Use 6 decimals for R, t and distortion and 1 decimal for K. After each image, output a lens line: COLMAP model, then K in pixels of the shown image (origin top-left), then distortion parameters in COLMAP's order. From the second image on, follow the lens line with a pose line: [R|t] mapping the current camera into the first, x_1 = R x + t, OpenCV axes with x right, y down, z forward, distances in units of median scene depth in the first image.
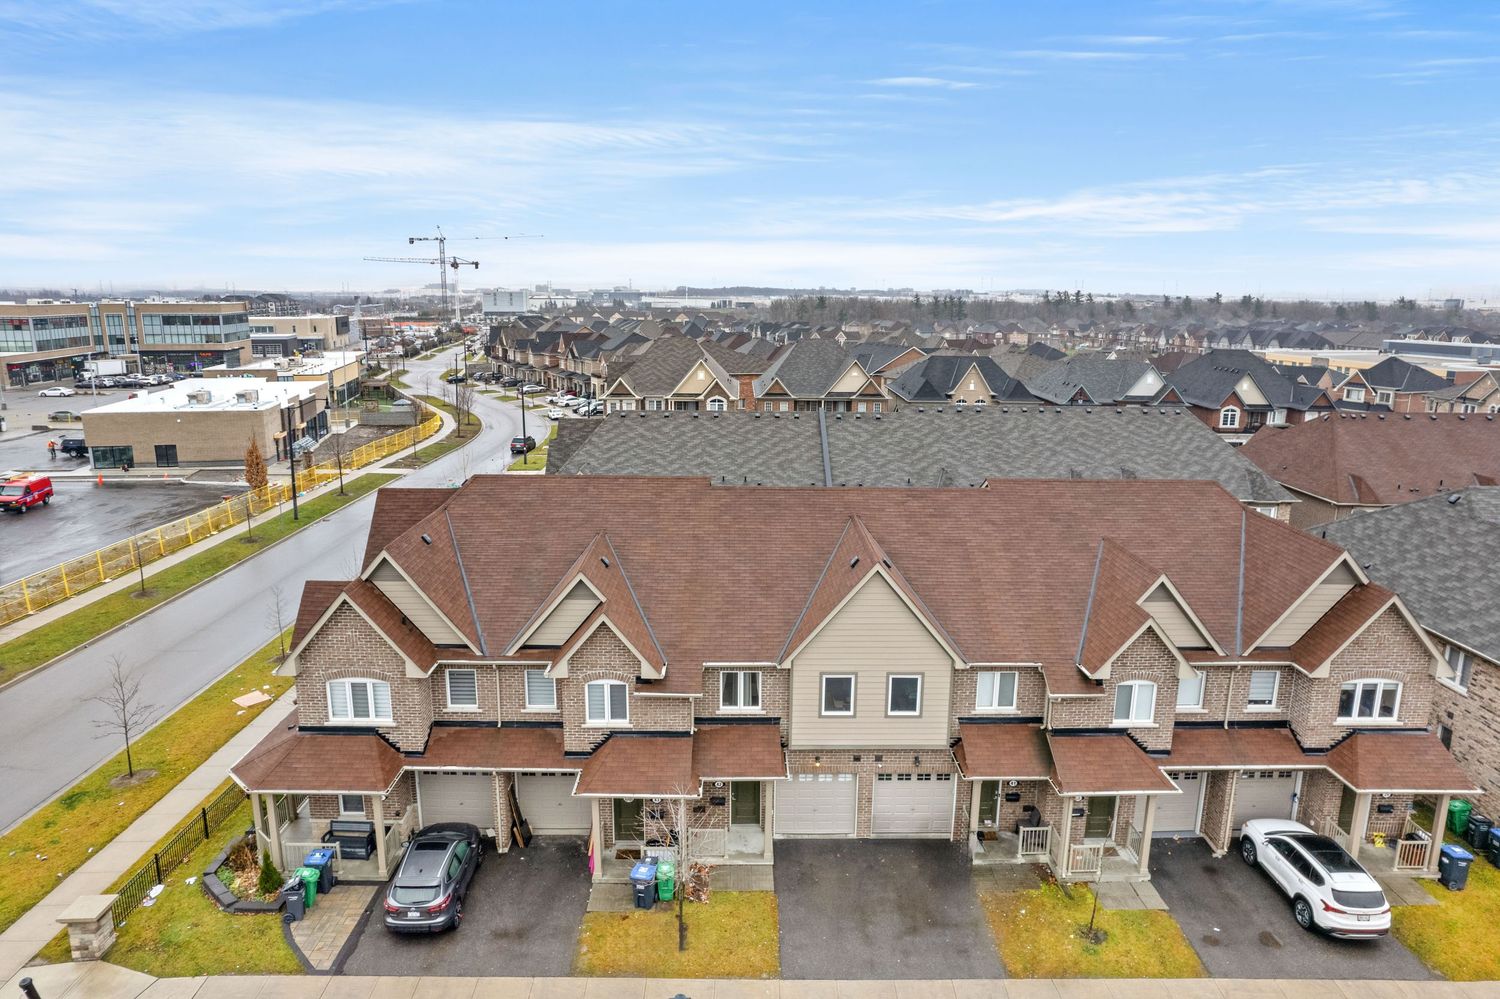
lens RADIAL K [[957.8, 0, 758.7], [0, 957.8, 497.6], [0, 0, 1]] dist [-0.072044, 0.061827]
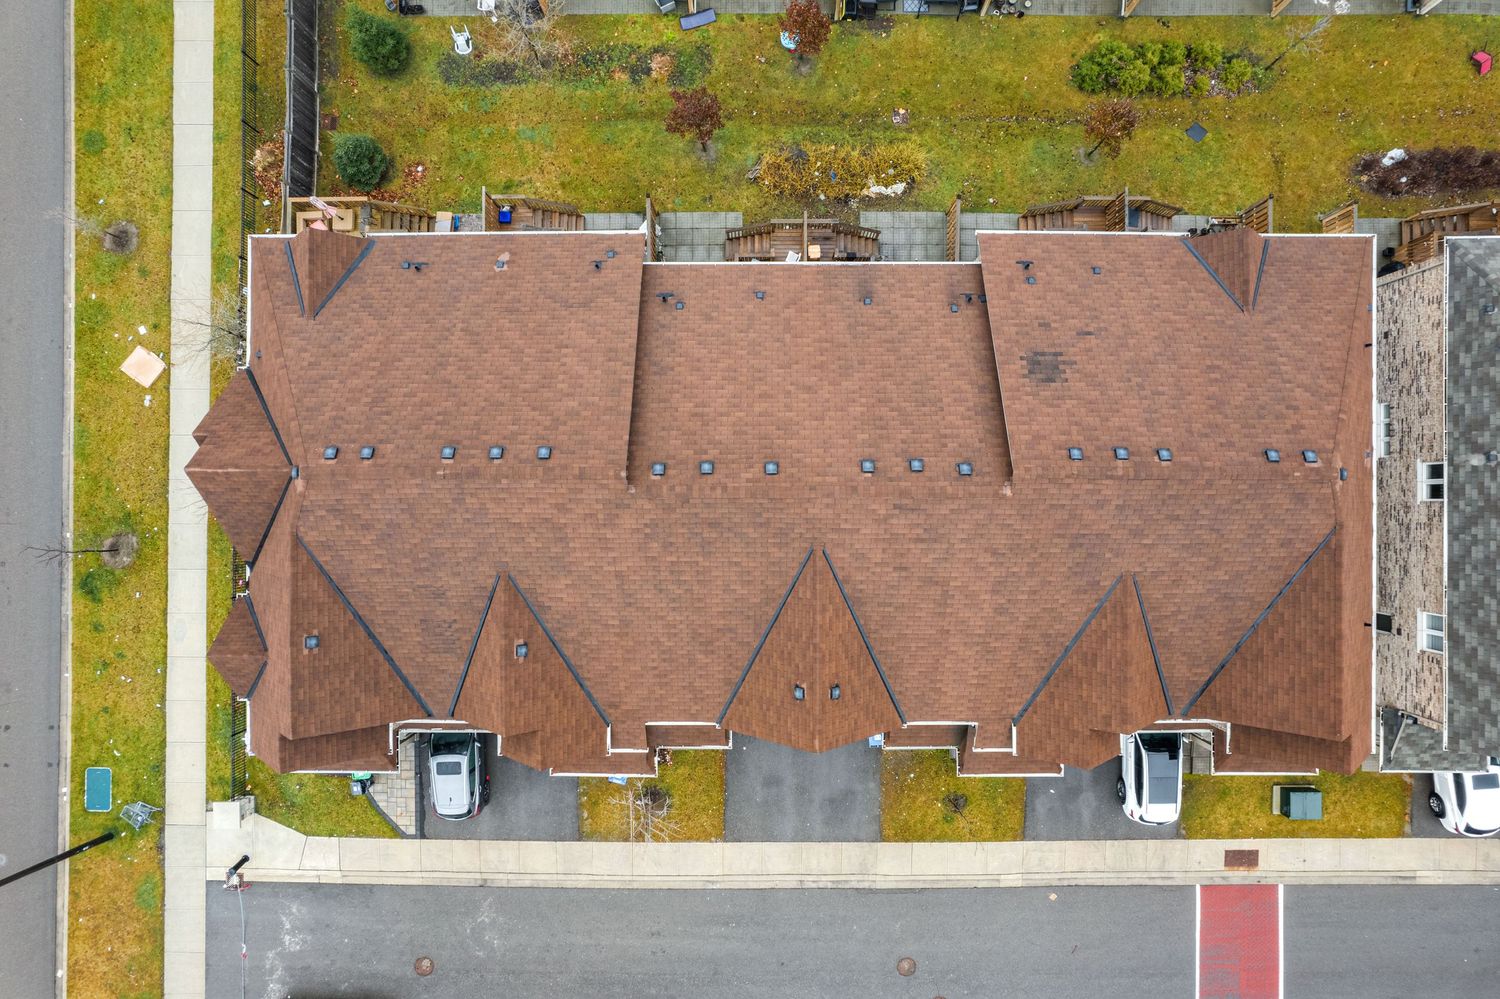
lens RADIAL K [[957.8, 0, 757.2], [0, 957.8, 500.7], [0, 0, 1]] dist [-0.072044, 0.061827]
pose [[0.999683, 0.020475, -0.014675, 0.061272], [0.009863, 0.217904, 0.975920, -0.745447], [0.023180, -0.975755, 0.217633, 0.859537]]
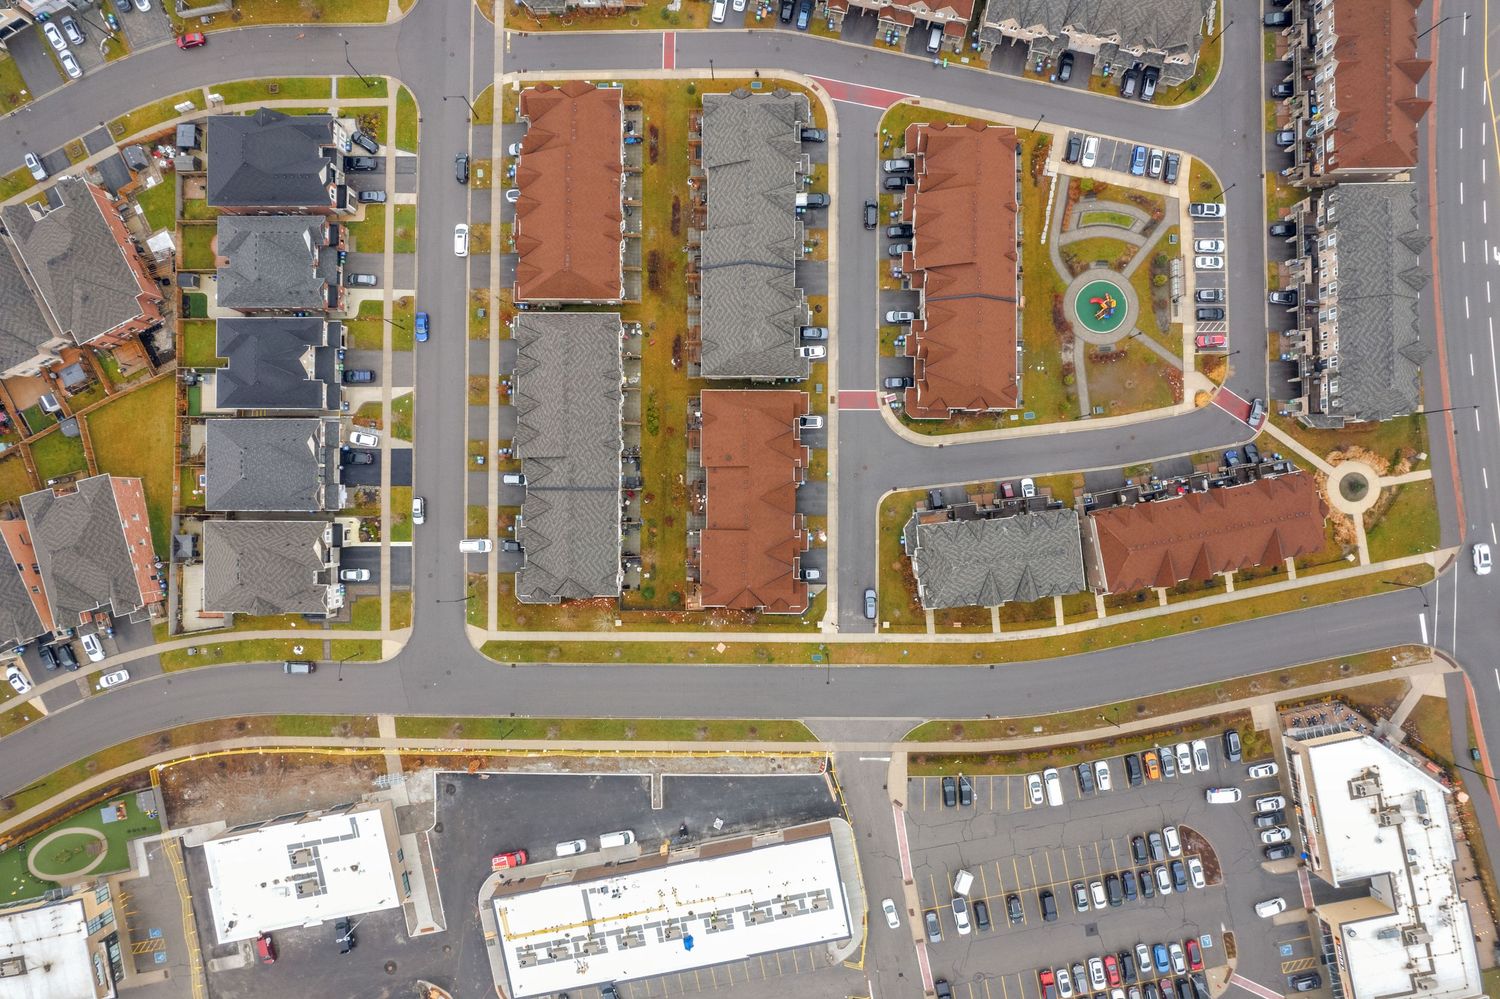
lens RADIAL K [[957.8, 0, 758.3], [0, 957.8, 503.7], [0, 0, 1]] dist [-0.072044, 0.061827]
pose [[0.022876, -0.999697, -0.009097, 0.113875], [0.210372, -0.004082, 0.977613, -4.398232], [-0.977354, -0.024278, 0.210214, 0.049770]]
